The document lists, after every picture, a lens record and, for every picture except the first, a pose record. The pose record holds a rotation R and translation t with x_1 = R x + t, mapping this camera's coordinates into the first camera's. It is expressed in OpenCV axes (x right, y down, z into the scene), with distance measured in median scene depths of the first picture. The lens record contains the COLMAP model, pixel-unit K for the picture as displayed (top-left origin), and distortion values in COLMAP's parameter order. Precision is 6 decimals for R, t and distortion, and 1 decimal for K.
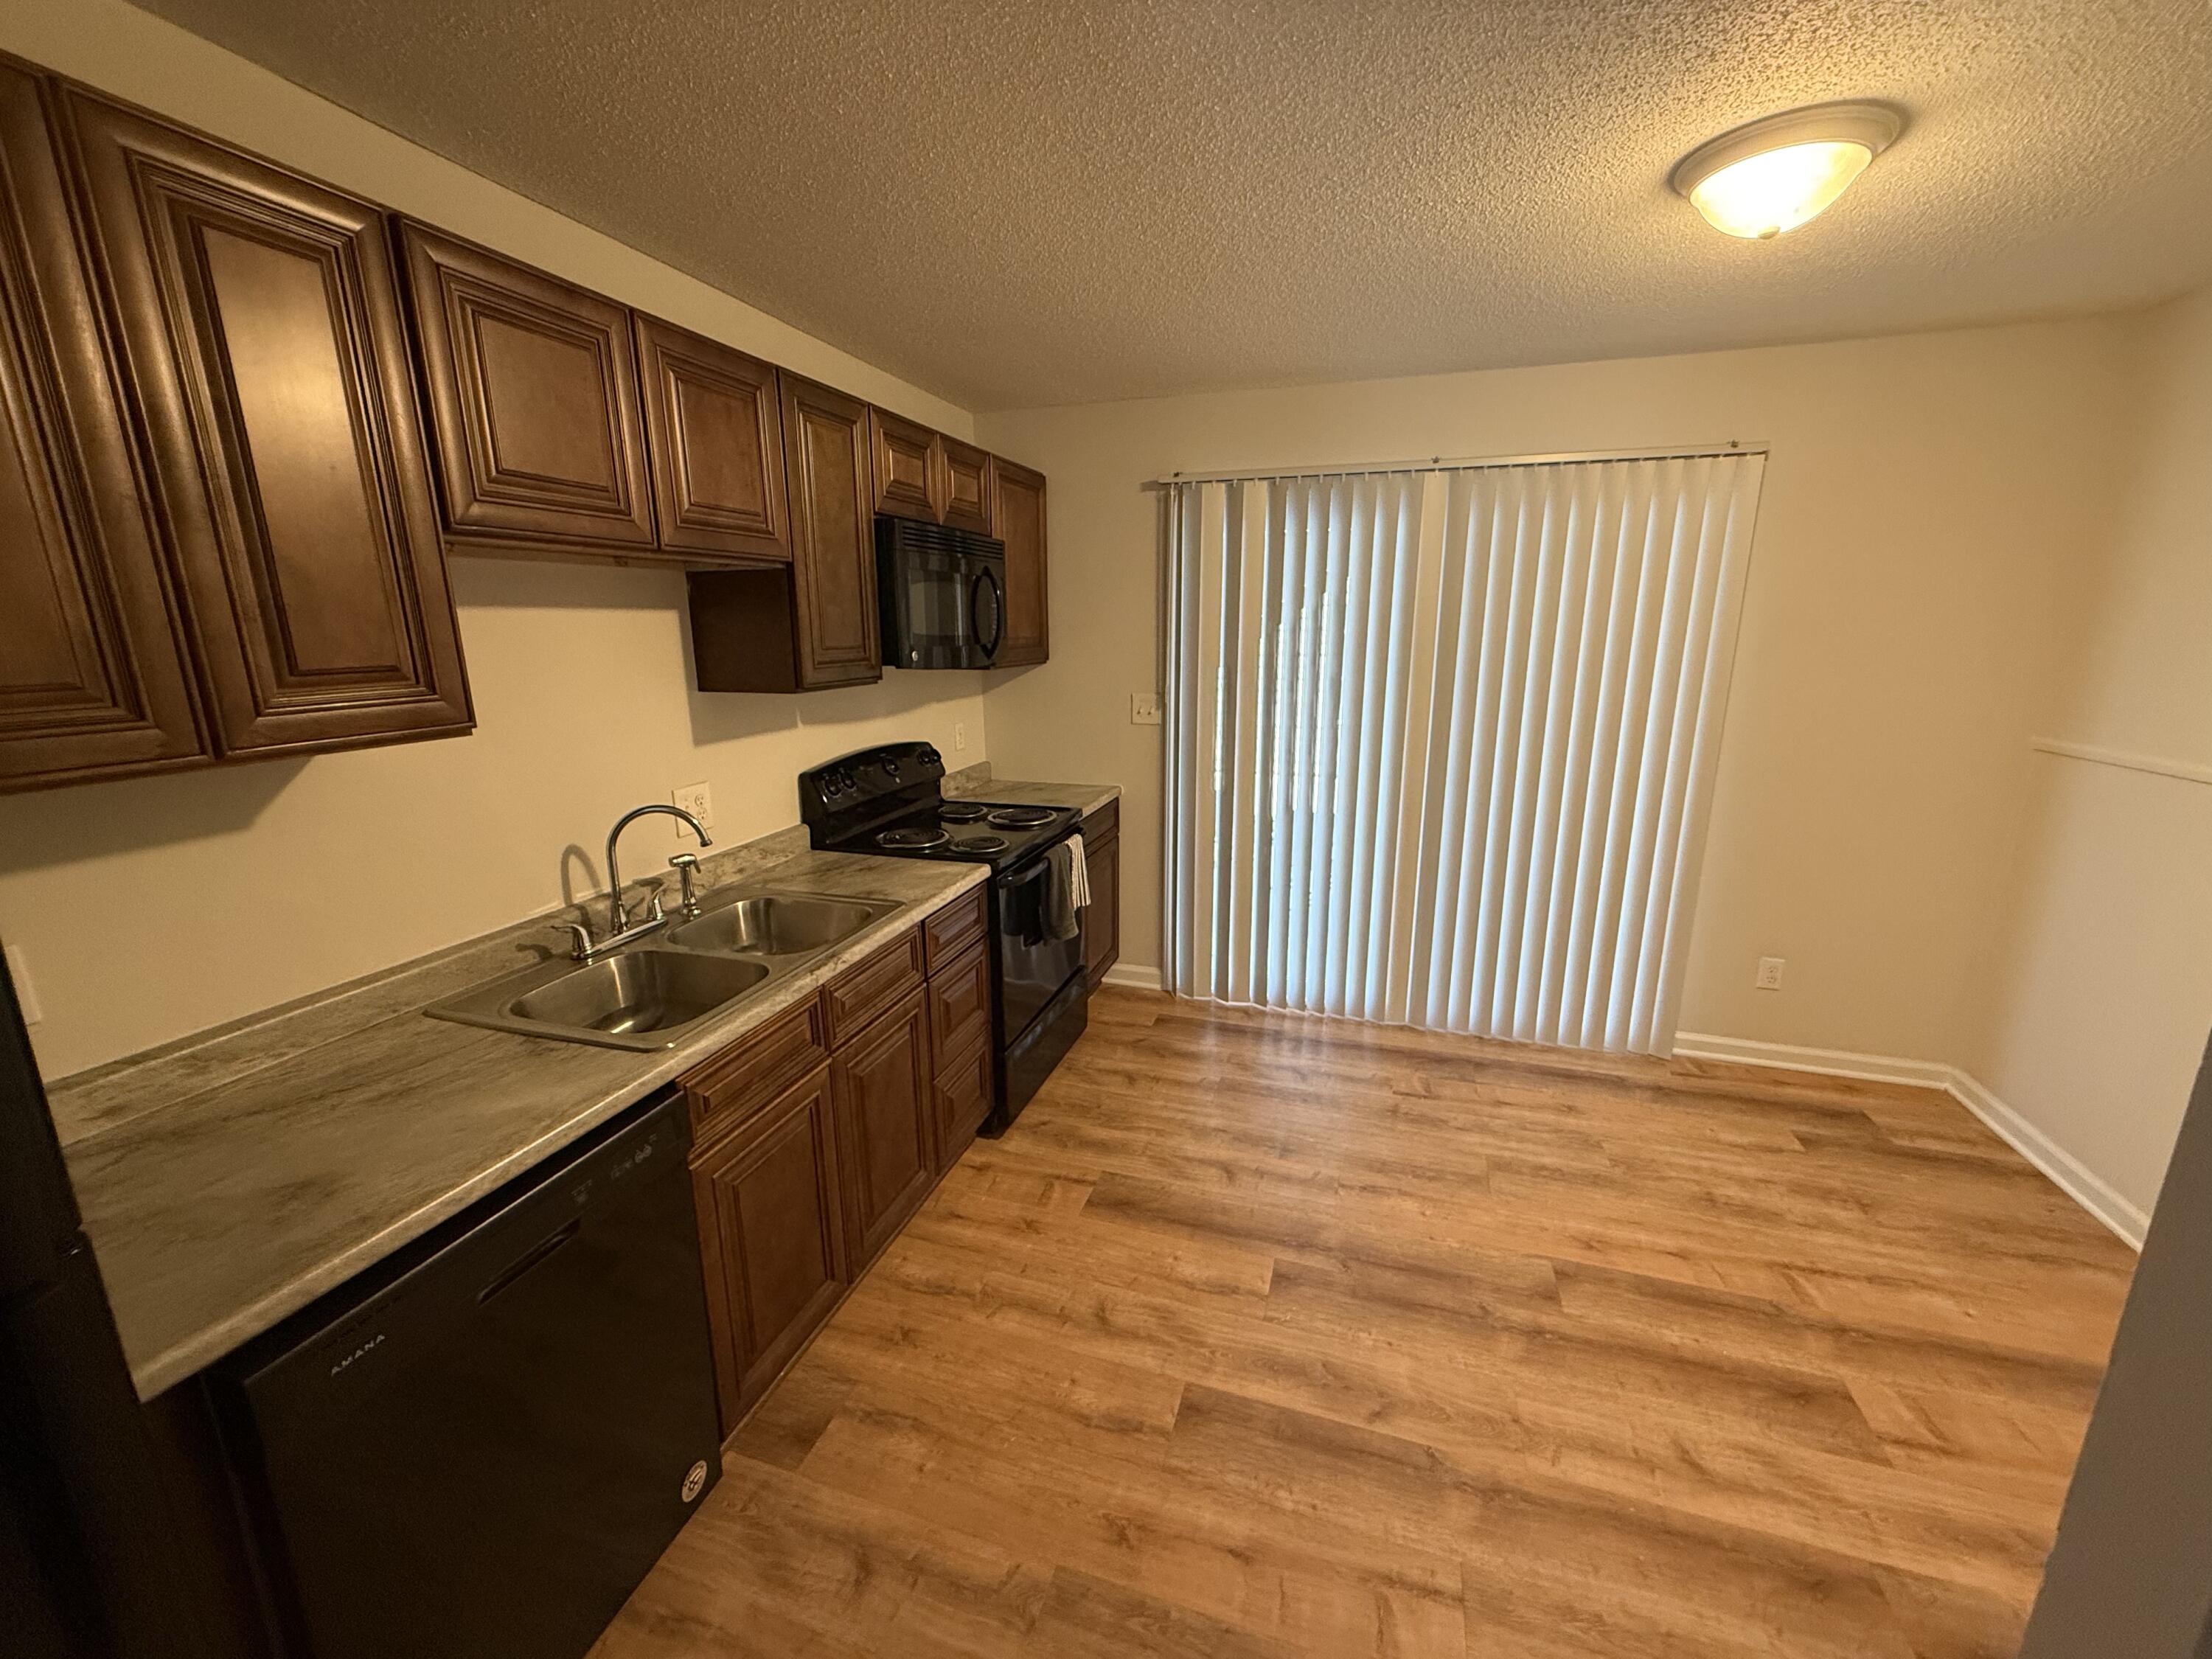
lens RADIAL K [[882.6, 0, 1100.3], [0, 882.6, 831.2], [0, 0, 1]] dist [0.001792, 0.000112]
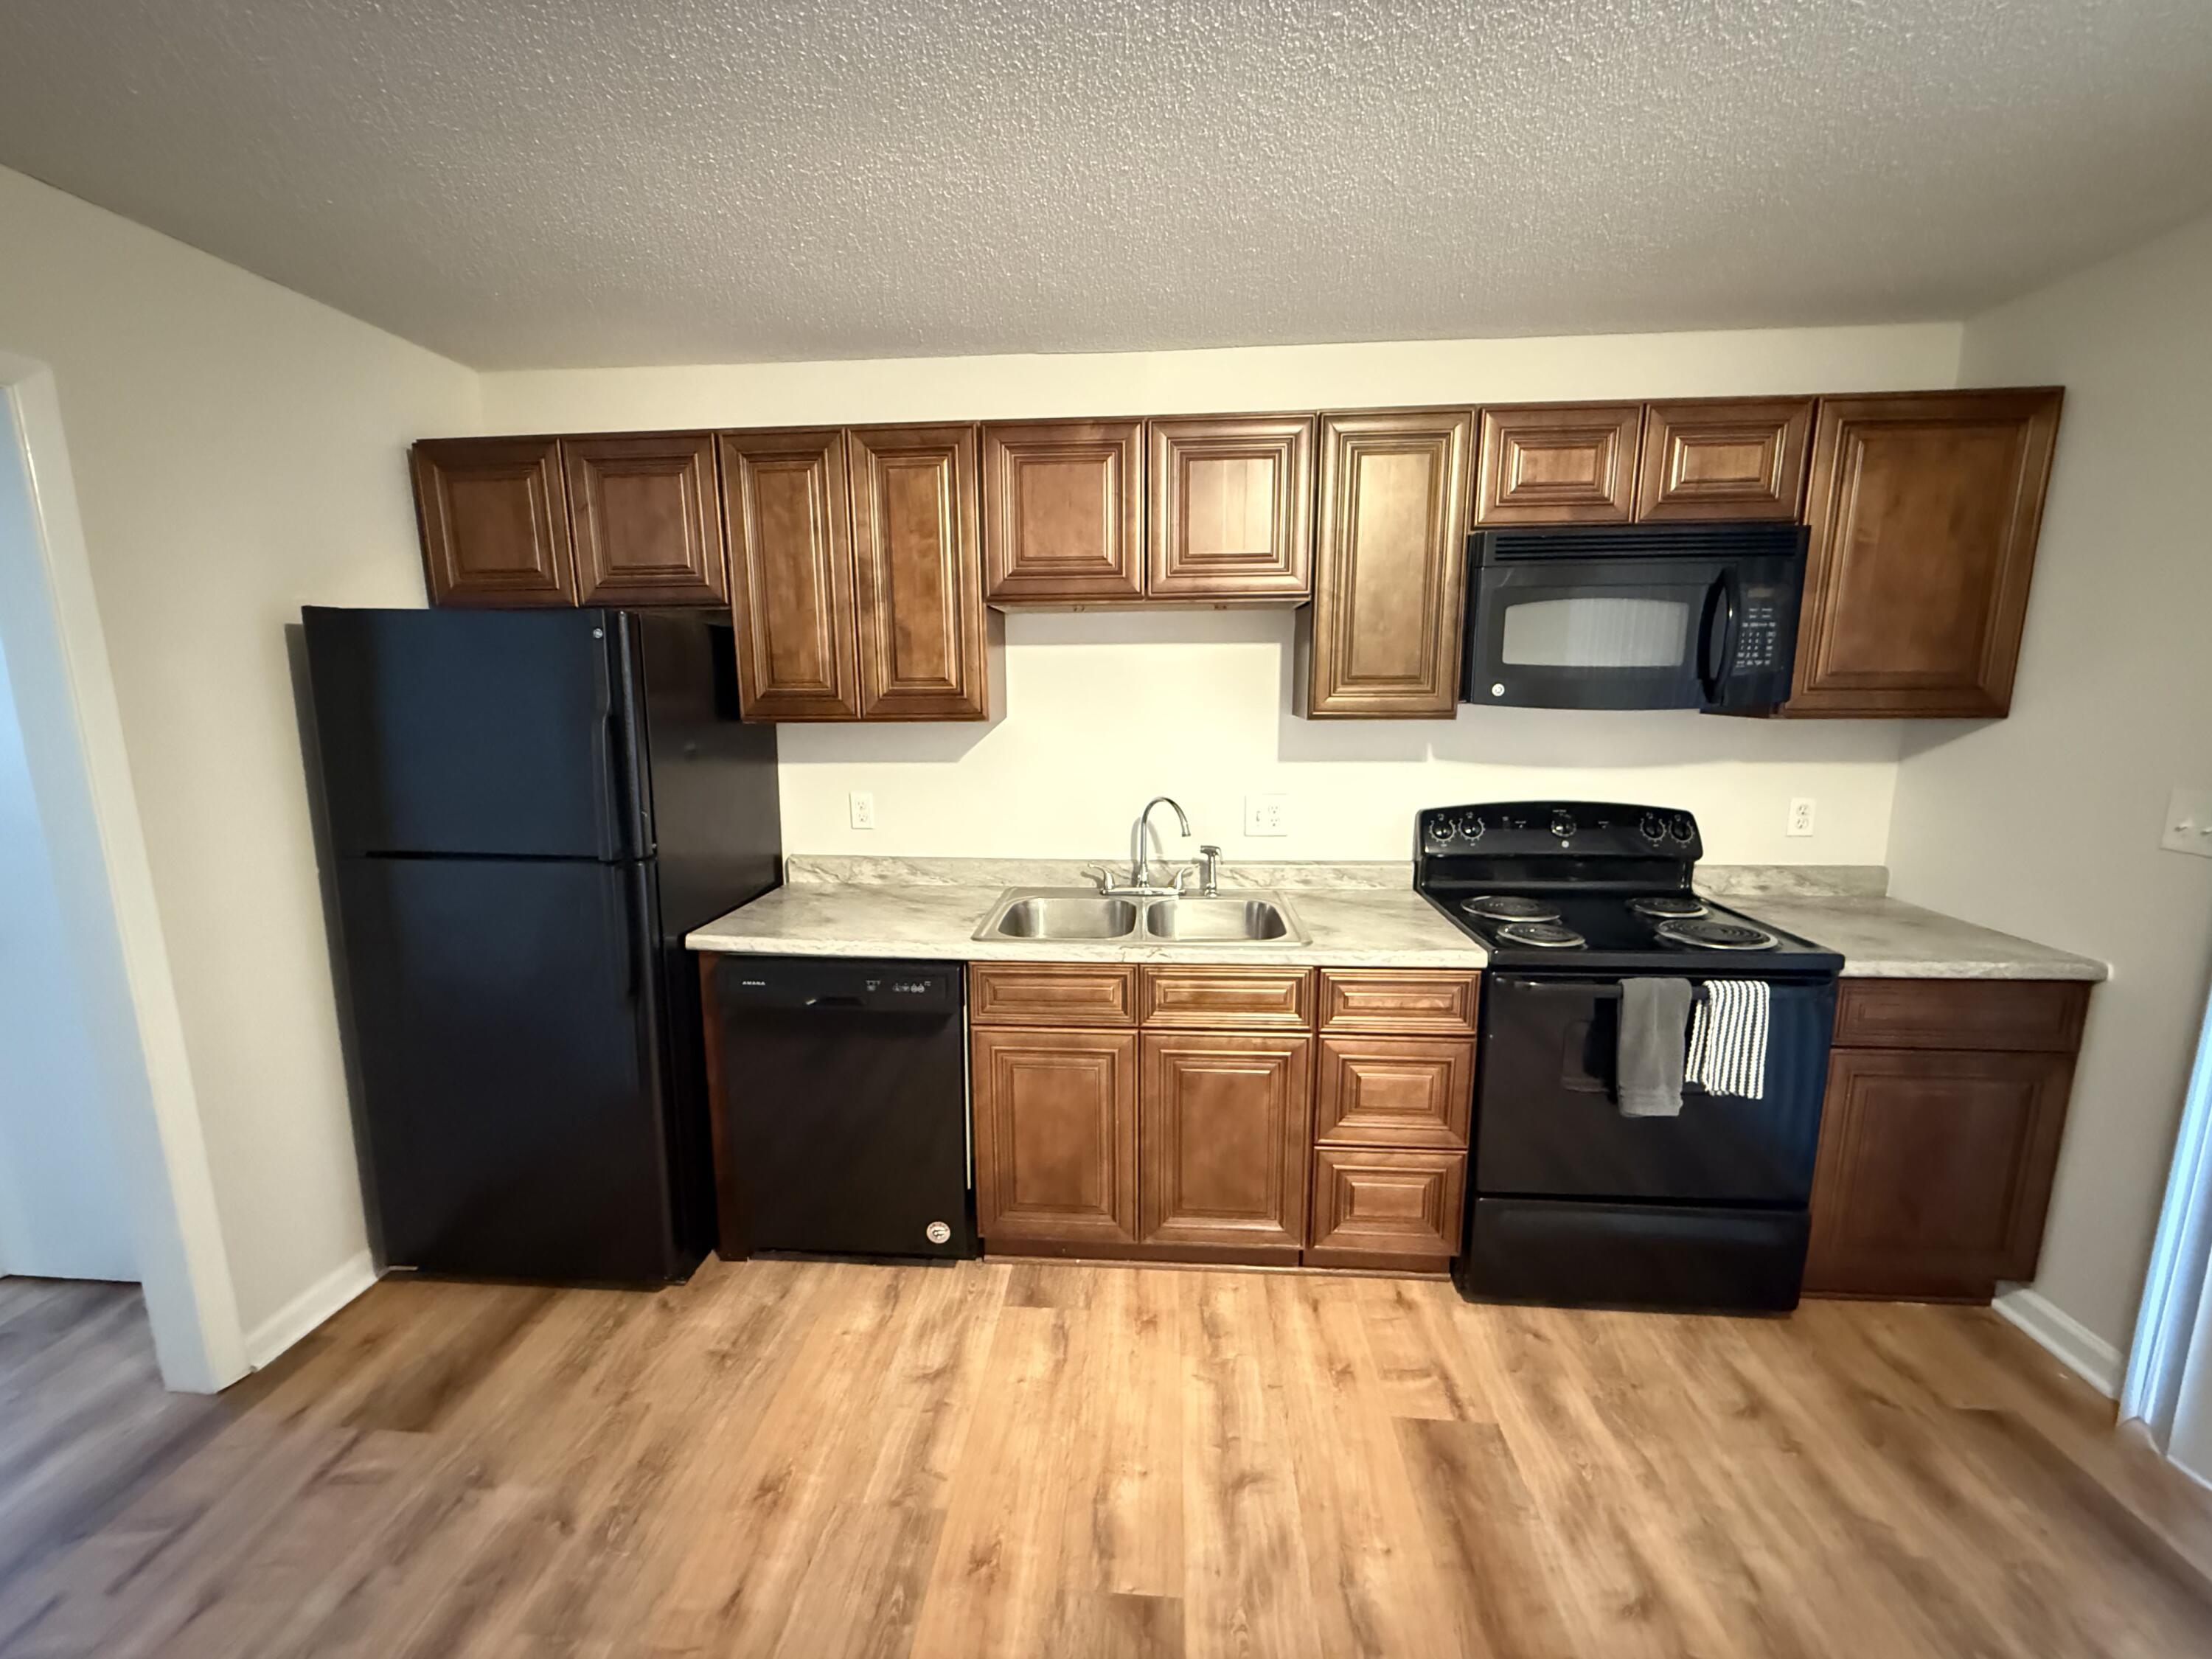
lens RADIAL K [[882.6, 0, 1100.3], [0, 882.6, 831.2], [0, 0, 1]] dist [0.001792, 0.000112]
pose [[0.235478, 0.175156, -0.955966, 0.566273], [-0.219628, 0.967771, 0.123219, -0.095039], [0.946738, 0.180942, 0.266358, 0.473092]]
